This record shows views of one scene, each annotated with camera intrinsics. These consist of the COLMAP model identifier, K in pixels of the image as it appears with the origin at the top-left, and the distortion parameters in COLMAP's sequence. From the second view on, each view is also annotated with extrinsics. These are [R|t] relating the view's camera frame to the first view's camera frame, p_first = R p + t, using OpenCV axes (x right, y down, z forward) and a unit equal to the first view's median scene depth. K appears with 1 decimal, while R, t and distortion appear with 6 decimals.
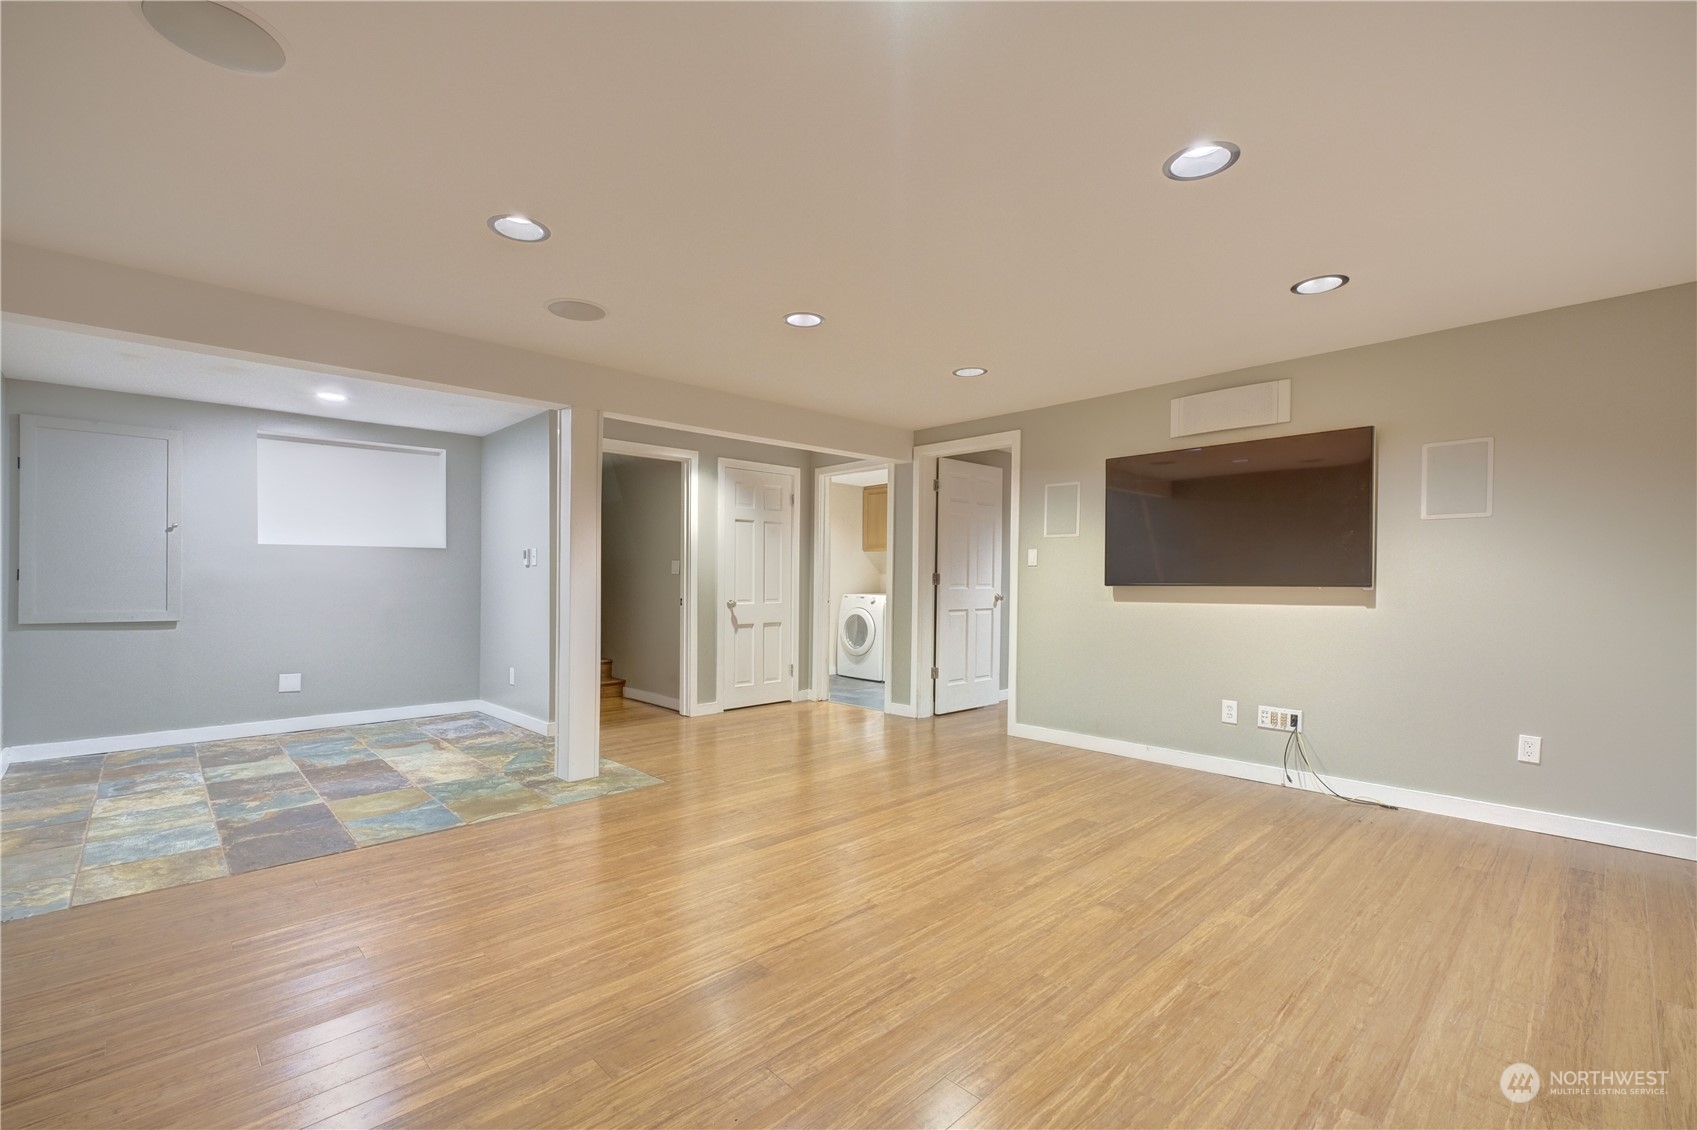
lens RADIAL K [[730.9, 0, 839.3], [0, 730.9, 582.8], [0, 0, 1]] dist [-0.003774, 0.000649]
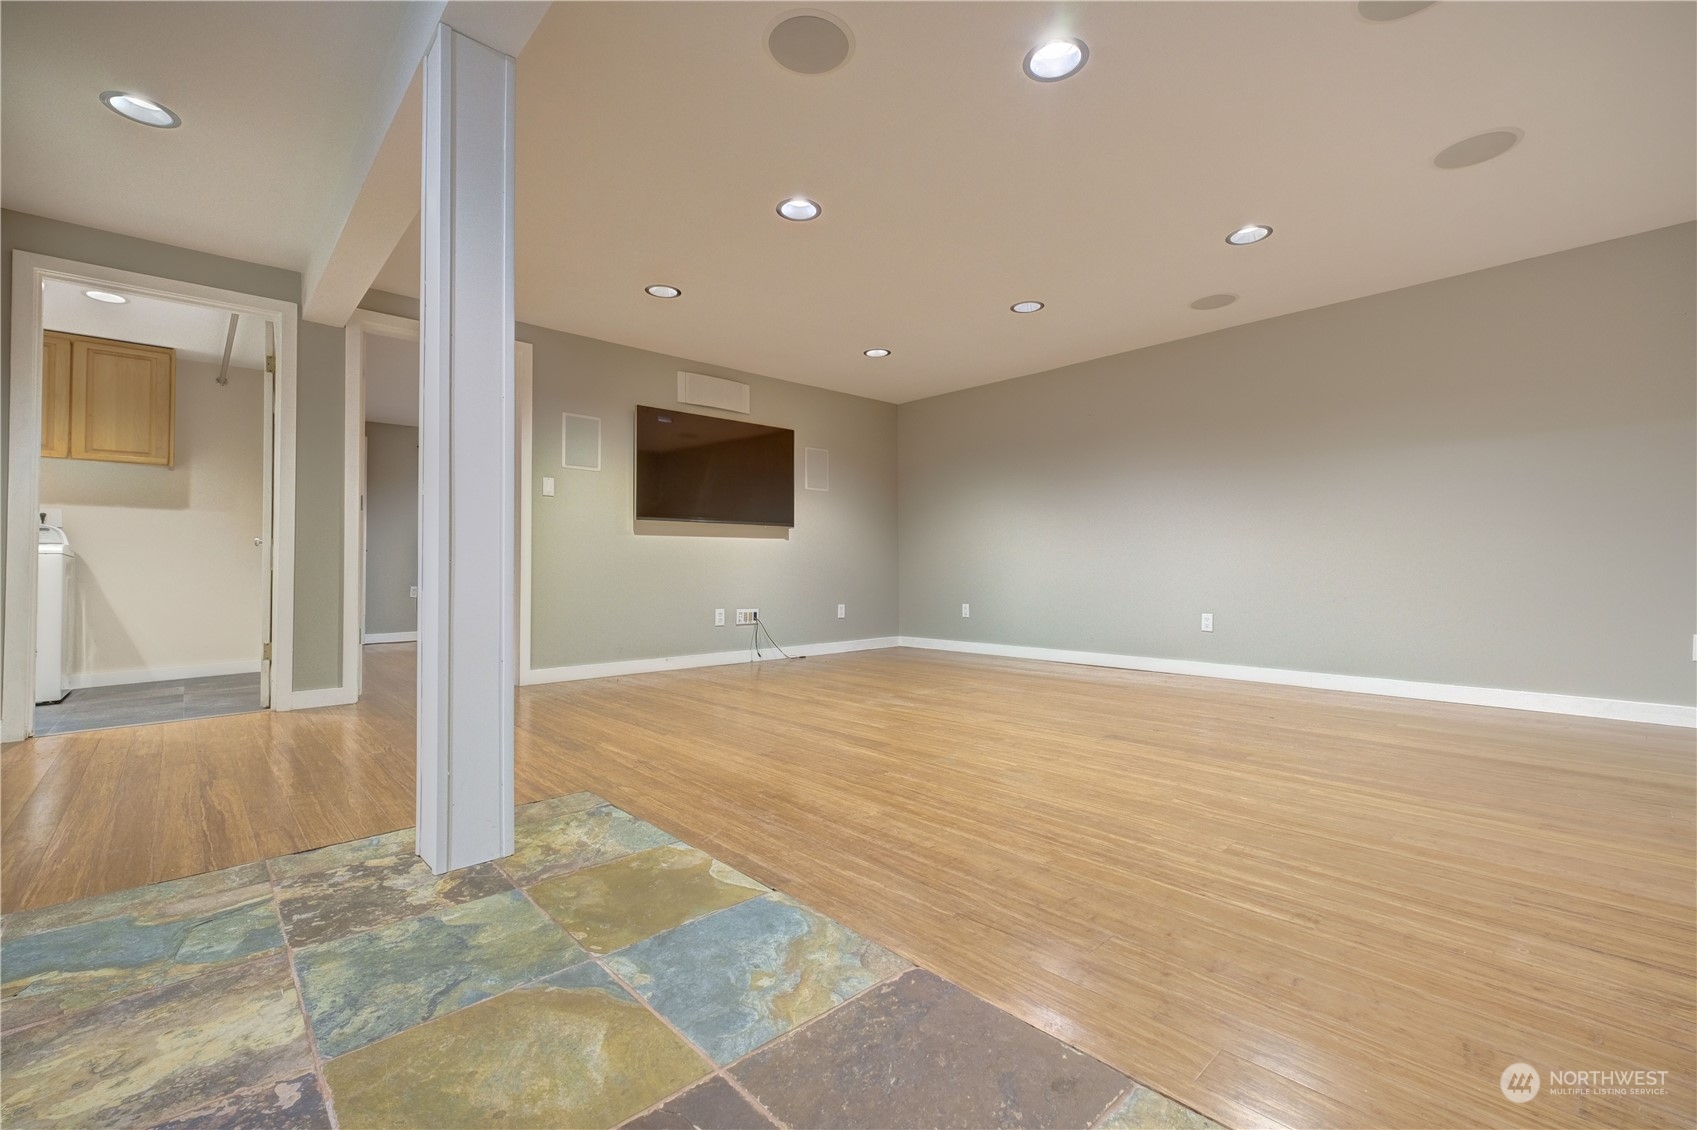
lens RADIAL K [[730.9, 0, 838.6], [0, 730.9, 555.1], [0, 0, 1]] dist [-0.003774, 0.000649]
pose [[0.015724, 0.020743, 0.999661, -0.849520], [0.007432, 0.999755, -0.020862, 0.096748], [-0.999849, 0.007758, 0.015566, 0.800270]]
